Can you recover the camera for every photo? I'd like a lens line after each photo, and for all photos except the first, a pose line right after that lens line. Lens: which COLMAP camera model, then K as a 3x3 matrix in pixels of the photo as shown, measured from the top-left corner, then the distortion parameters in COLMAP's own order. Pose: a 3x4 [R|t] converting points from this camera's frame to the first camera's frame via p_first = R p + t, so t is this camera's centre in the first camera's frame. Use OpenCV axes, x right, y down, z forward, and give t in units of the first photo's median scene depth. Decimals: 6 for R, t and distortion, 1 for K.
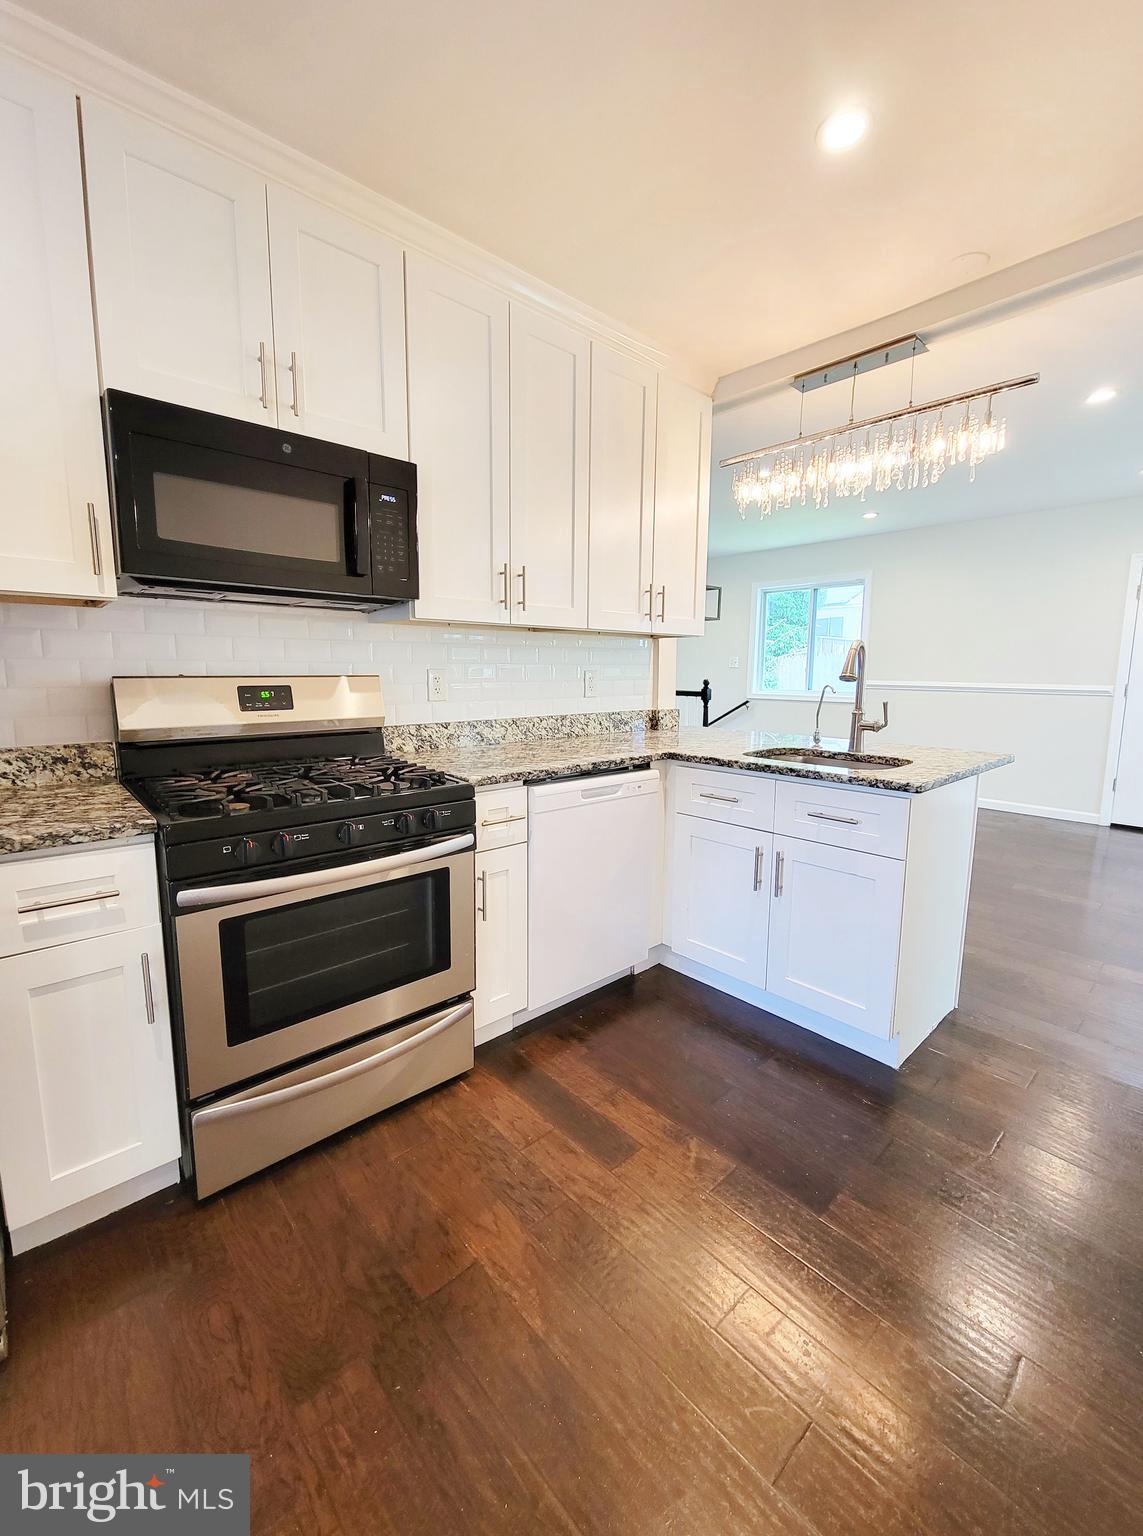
lens RADIAL K [[615.0, 0, 571.5], [0, 615.0, 768.0], [0, 0, 1]] dist [0.000448, -0.000019]
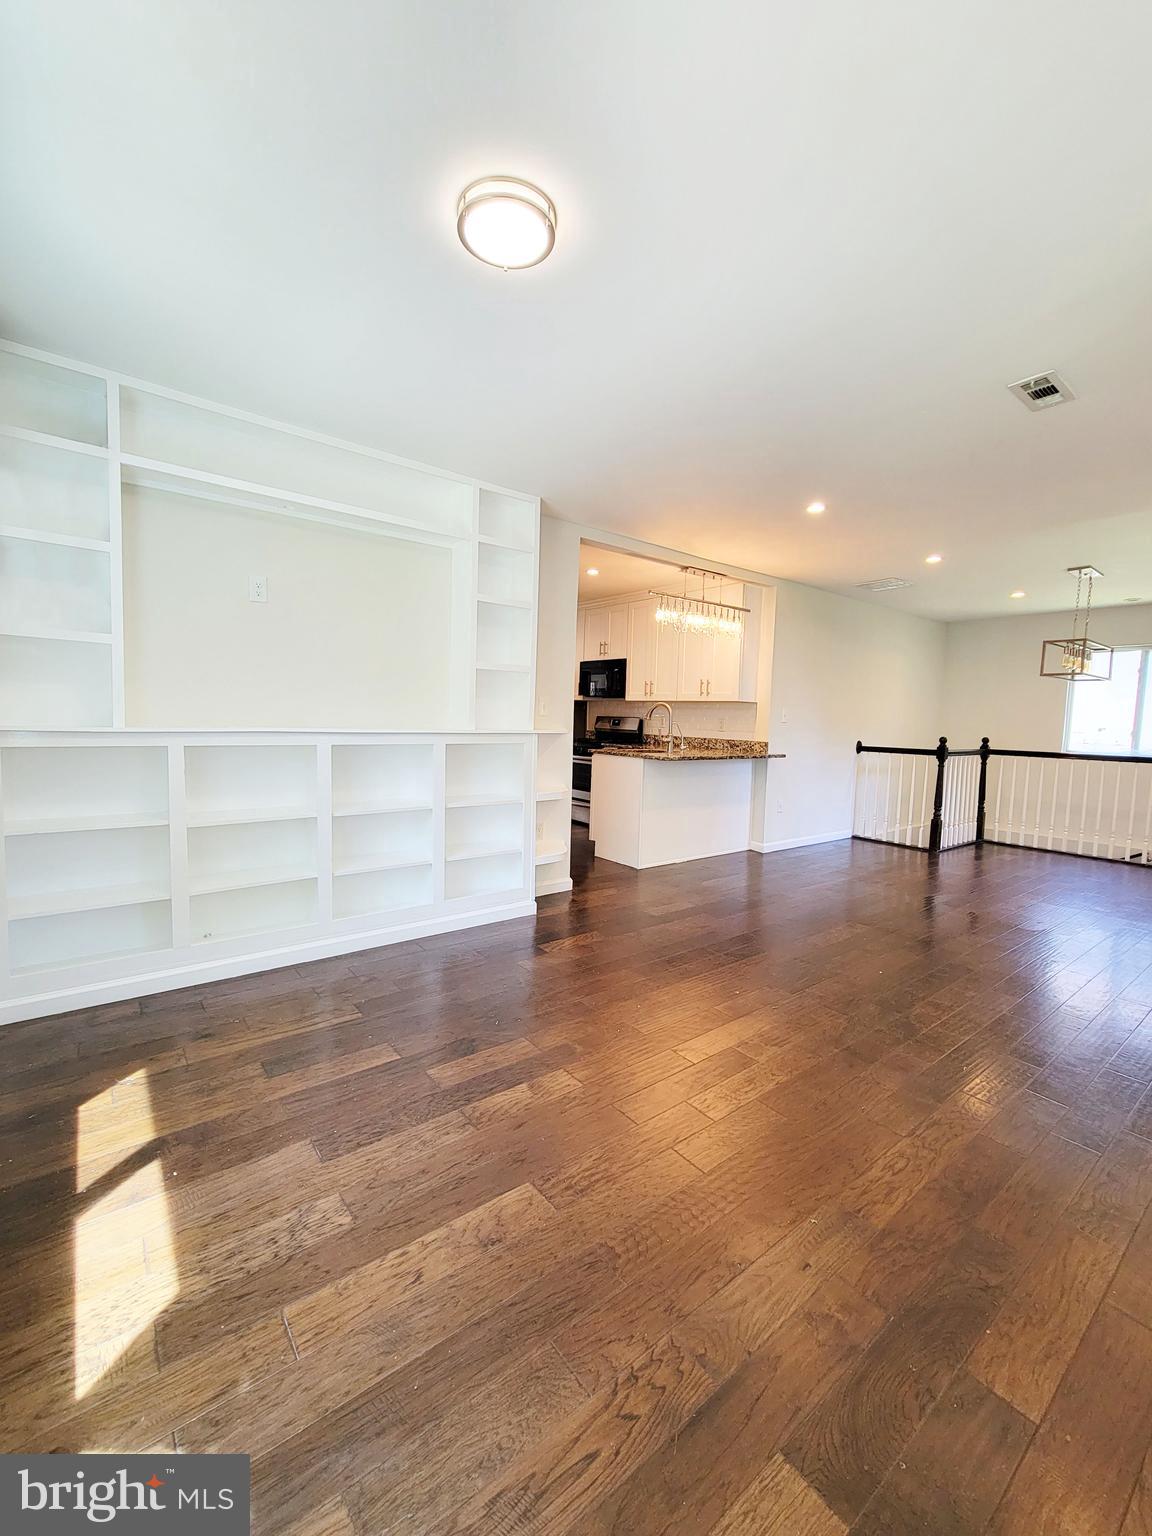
lens RADIAL K [[629.7, 0, 581.2], [0, 629.7, 762.4], [0, 0, 1]] dist [-0.000444, -0.001003]
pose [[-0.046414, 0.070543, -0.996428, 2.586749], [-0.193543, 0.977966, 0.078252, -0.101980], [0.979993, 0.196484, -0.031738, 0.728192]]
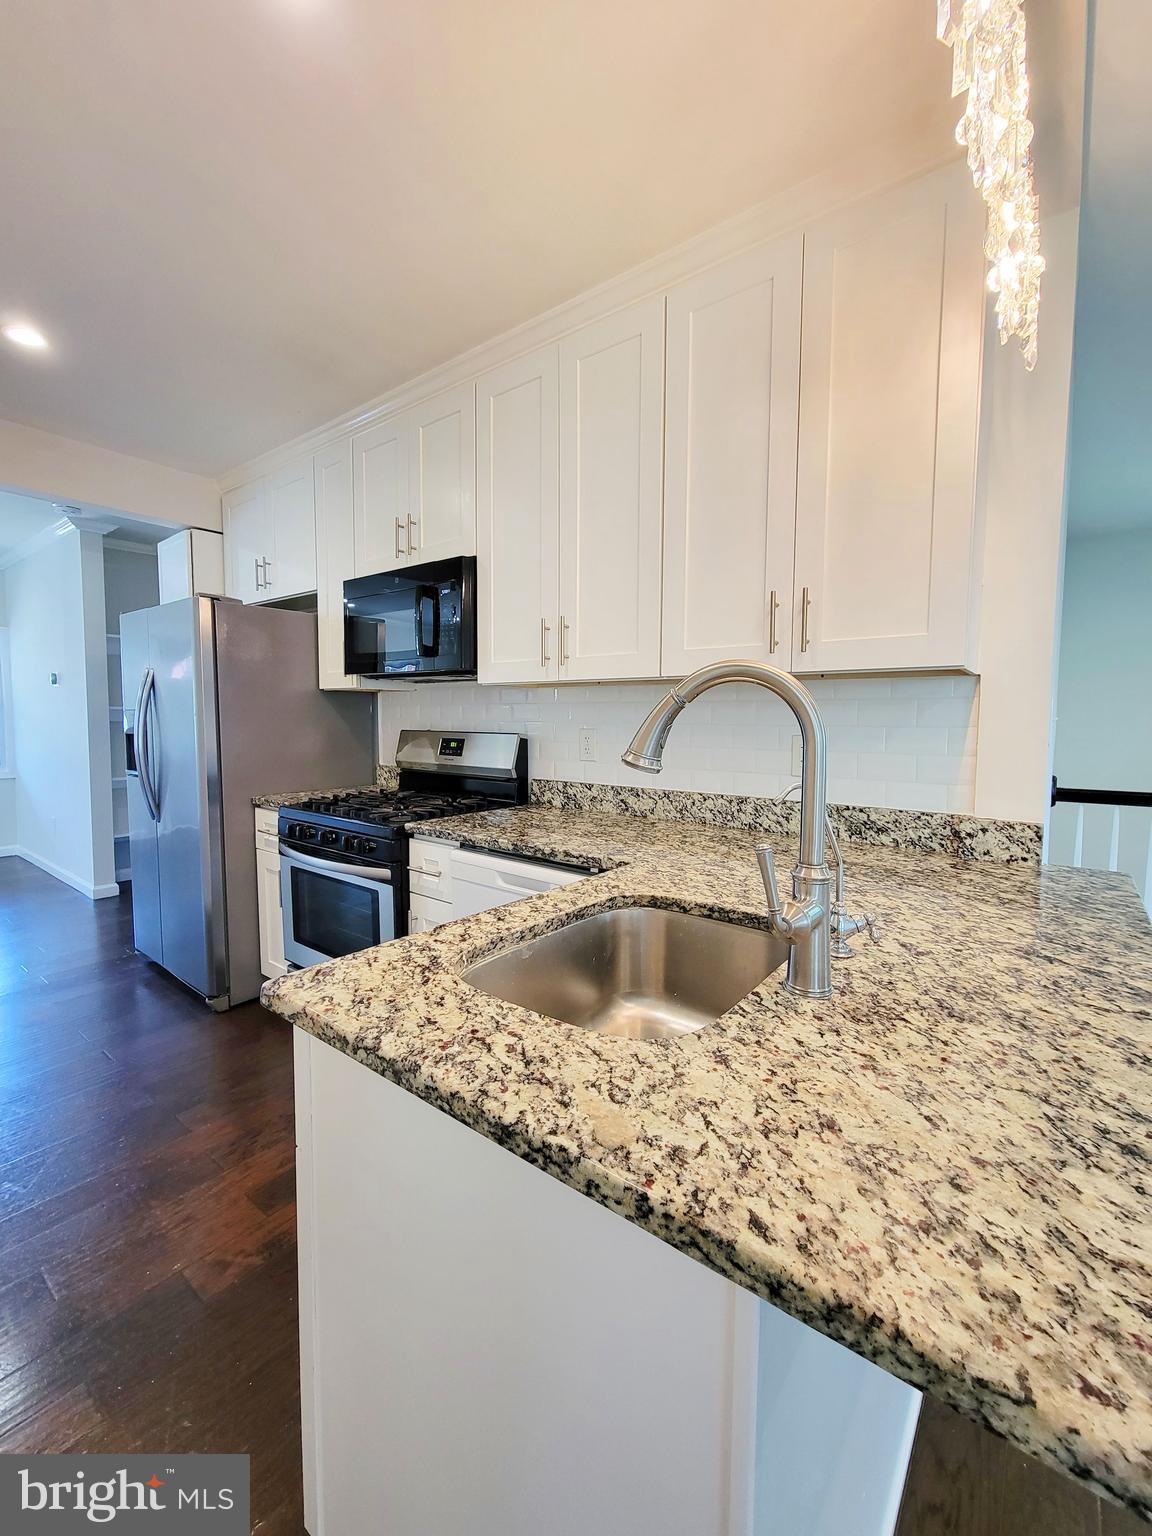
lens RADIAL K [[629.7, 0, 581.2], [0, 629.7, 762.4], [0, 0, 1]] dist [-0.000444, -0.001003]
pose [[0.189433, 0.065848, -0.979683, 0.736485], [-0.164958, 0.985702, 0.034356, -0.134183], [0.967938, 0.155098, 0.197587, 0.759829]]
